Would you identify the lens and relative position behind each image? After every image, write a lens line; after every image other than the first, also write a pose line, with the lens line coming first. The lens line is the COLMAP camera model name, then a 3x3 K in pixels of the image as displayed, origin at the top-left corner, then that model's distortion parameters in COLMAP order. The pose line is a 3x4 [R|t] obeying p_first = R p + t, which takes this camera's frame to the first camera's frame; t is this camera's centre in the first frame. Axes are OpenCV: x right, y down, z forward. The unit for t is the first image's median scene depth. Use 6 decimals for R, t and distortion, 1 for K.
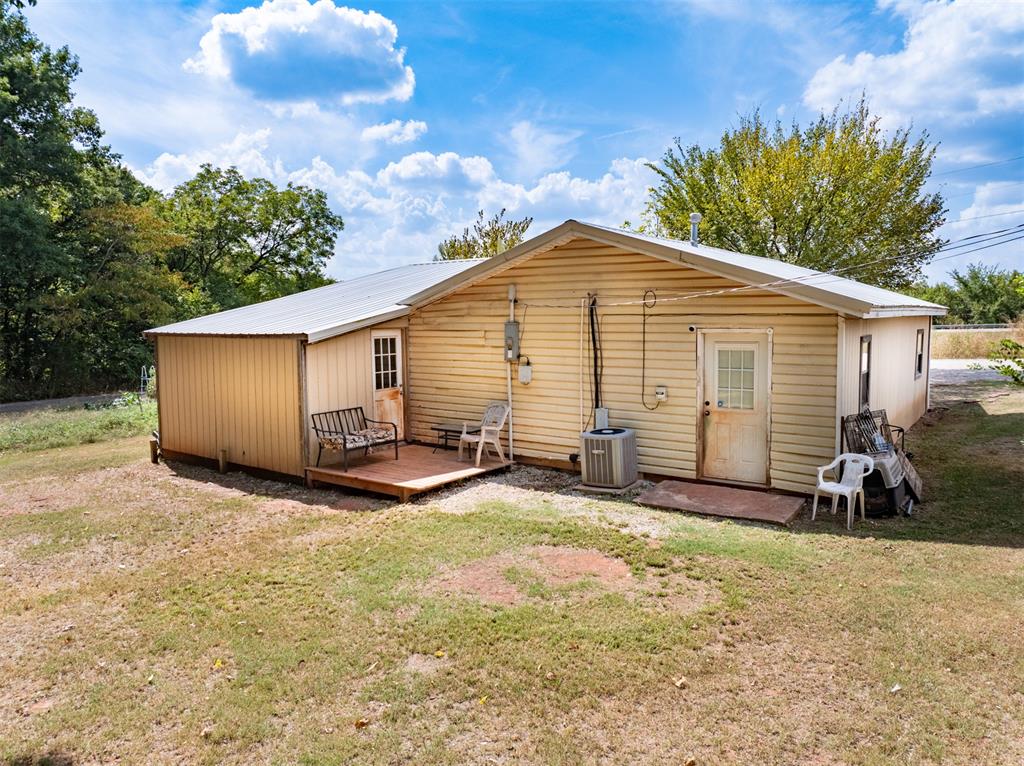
lens RADIAL K [[718.6, 0, 511.7], [0, 718.6, 385.8], [0, 0, 1]] dist [-0.048869, 0.020378]
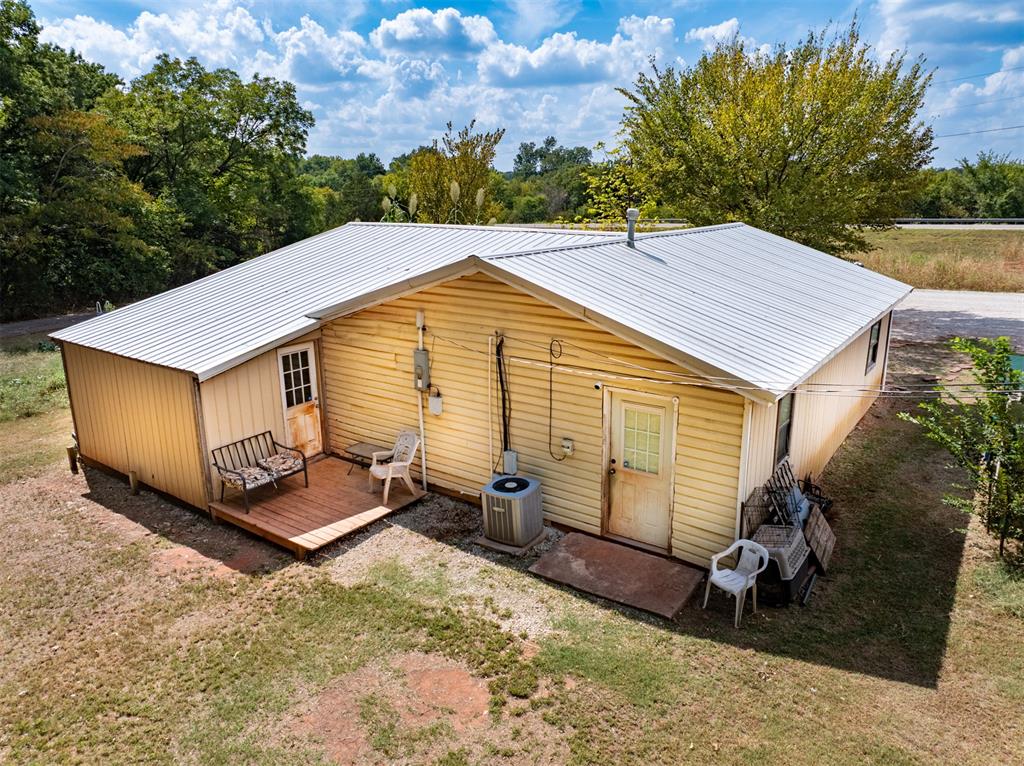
lens RADIAL K [[718.6, 0, 516.9], [0, 718.6, 385.5], [0, 0, 1]] dist [-0.048869, 0.020378]
pose [[0.999985, -0.001695, 0.005212, 0.121177], [0.000782, 0.985367, 0.170446, -0.203143], [-0.005425, -0.170439, 0.985353, 0.072463]]
